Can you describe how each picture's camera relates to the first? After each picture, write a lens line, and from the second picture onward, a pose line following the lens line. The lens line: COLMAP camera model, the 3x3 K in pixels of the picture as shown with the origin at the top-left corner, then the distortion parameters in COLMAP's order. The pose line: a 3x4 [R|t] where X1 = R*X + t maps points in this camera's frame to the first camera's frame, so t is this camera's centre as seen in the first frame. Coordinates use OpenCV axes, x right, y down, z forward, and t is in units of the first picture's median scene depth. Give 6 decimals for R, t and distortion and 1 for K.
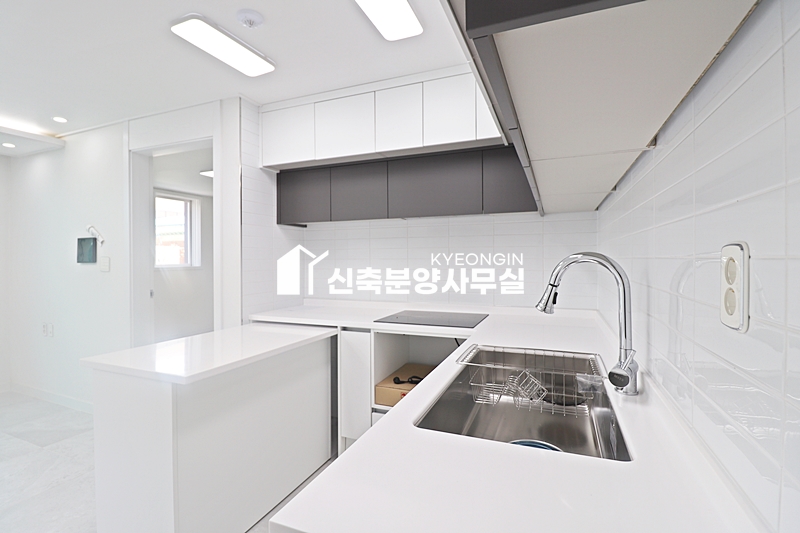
lens RADIAL K [[378.8, 0, 401.0], [0, 378.8, 259.6], [0, 0, 1]] dist [0.000295, -0.014764]
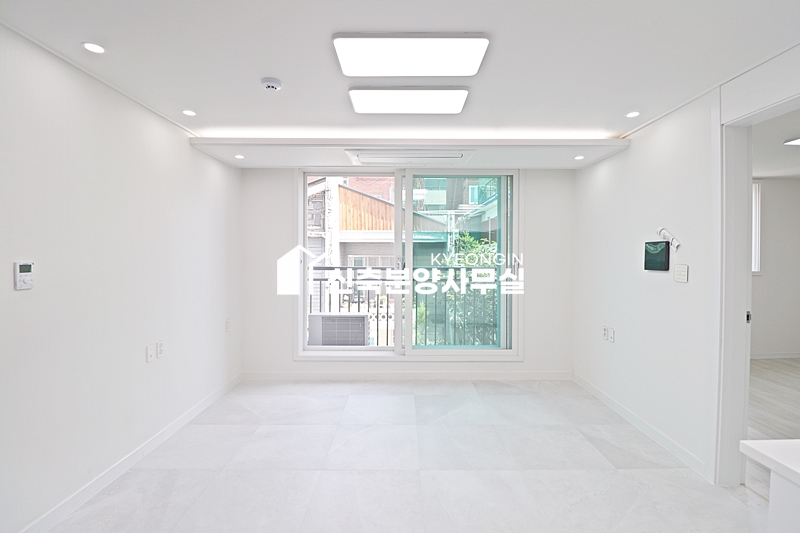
lens RADIAL K [[369.4, 0, 401.6], [0, 369.4, 259.8], [0, 0, 1]] dist [-0.001656, -0.011833]
pose [[0.378454, 0.015246, -0.925495, -0.316395], [-0.006479, 0.999883, 0.013822, -0.028560], [0.925598, 0.000765, 0.378508, 0.145177]]
